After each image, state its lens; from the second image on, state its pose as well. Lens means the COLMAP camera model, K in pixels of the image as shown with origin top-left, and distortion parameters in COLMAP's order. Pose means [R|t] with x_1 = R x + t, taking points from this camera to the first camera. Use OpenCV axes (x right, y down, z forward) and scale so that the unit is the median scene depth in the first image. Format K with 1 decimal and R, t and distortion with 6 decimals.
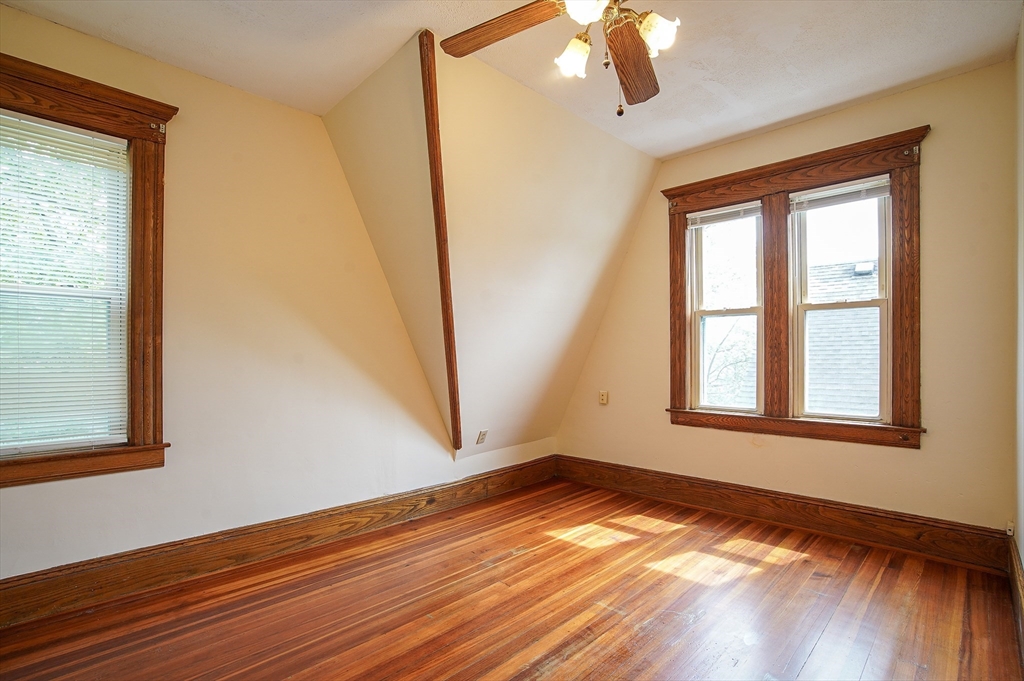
lens RADIAL K [[490.6, 0, 509.7], [0, 490.6, 353.4], [0, 0, 1]] dist [-0.051875, 0.027348]
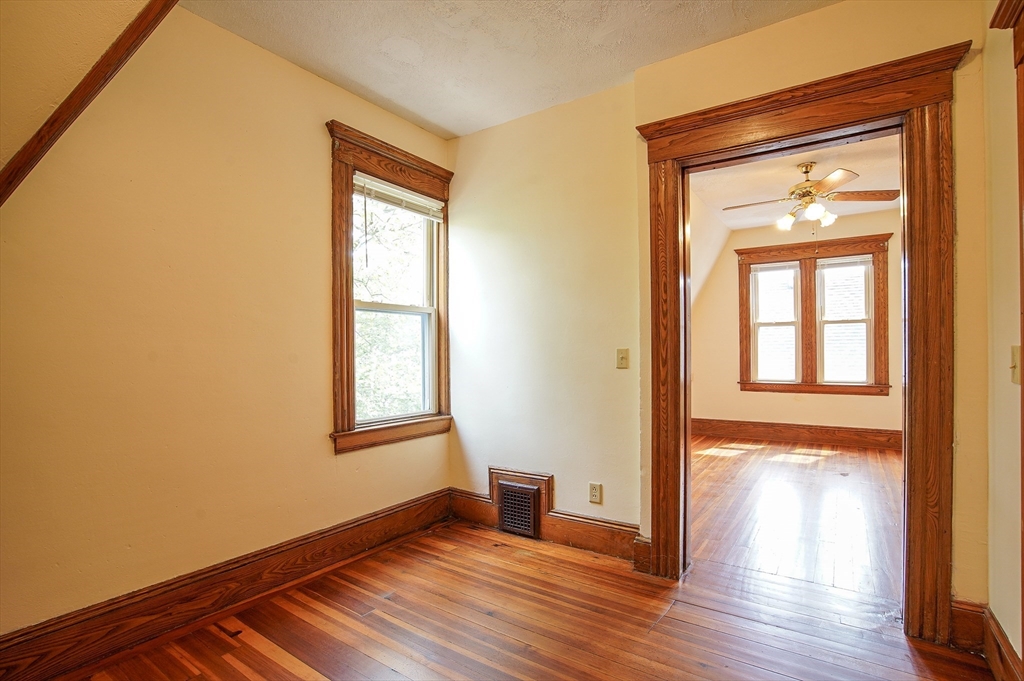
lens RADIAL K [[485.8, 0, 481.2], [0, 485.8, 352.0], [0, 0, 1]] dist [-0.028412, 0.001137]
pose [[0.988971, -0.002490, 0.148090, -0.905709], [0.002476, 0.999997, 0.000280, 0.011798], [-0.148090, 0.000090, 0.988974, -0.570752]]
